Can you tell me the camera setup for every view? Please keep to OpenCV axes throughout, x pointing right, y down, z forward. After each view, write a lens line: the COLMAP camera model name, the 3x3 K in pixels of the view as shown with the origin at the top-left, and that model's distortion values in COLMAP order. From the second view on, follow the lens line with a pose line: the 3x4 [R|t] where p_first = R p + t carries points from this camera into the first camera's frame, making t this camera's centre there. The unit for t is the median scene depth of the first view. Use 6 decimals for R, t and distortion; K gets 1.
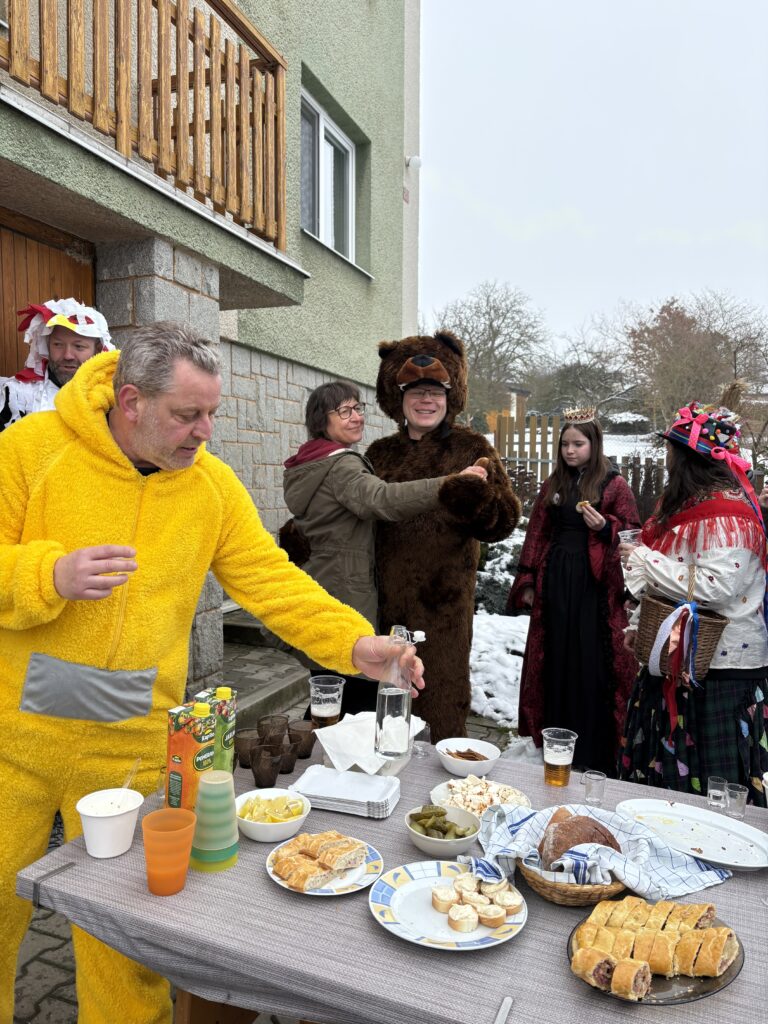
lens RADIAL K [[749.2, 0, 384.0], [0, 749.2, 512.0], [0, 0, 1]] dist [0.062308, -0.053076]
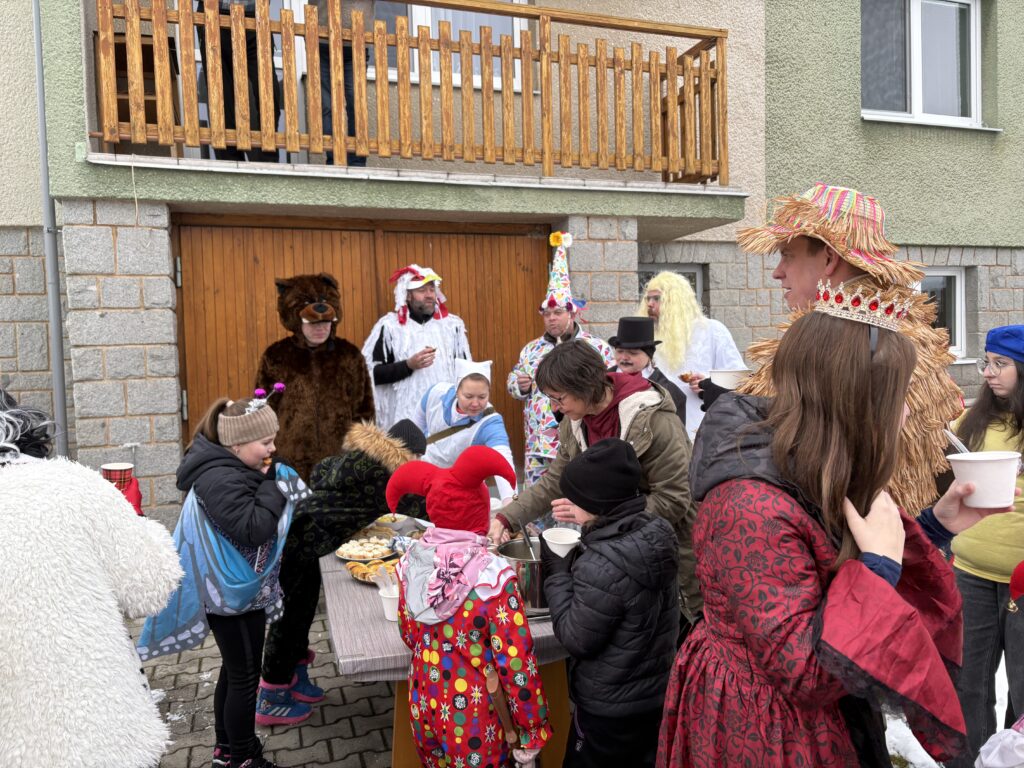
lens RADIAL K [[749.2, 0, 512.0], [0, 749.2, 384.0], [0, 0, 1]] dist [0.062308, -0.053076]
pose [[0.598896, -0.017730, -0.800631, 0.540720], [0.004871, 0.999817, -0.018497, 0.006369], [0.800812, 0.007177, 0.598873, -0.009812]]
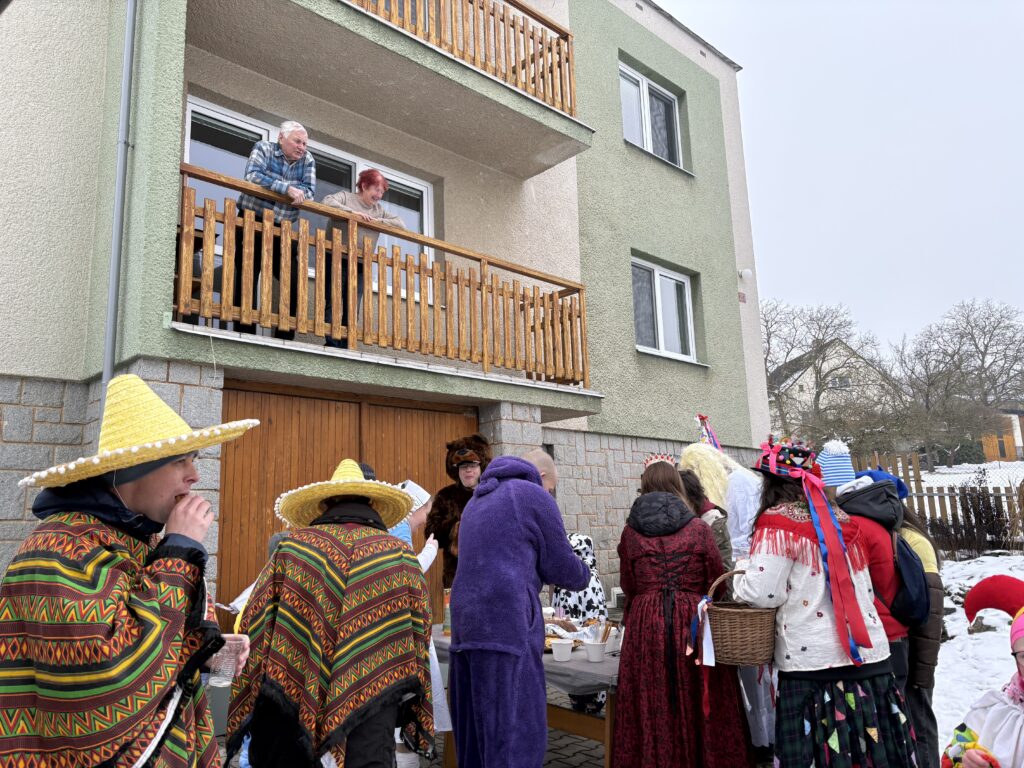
lens RADIAL K [[749.2, 0, 512.0], [0, 749.2, 384.0], [0, 0, 1]] dist [0.062308, -0.053076]
pose [[0.886481, -0.116191, -0.447940, 0.412769], [0.011945, 0.973389, -0.228849, 0.038849], [0.462610, 0.197520, 0.864279, -0.491337]]
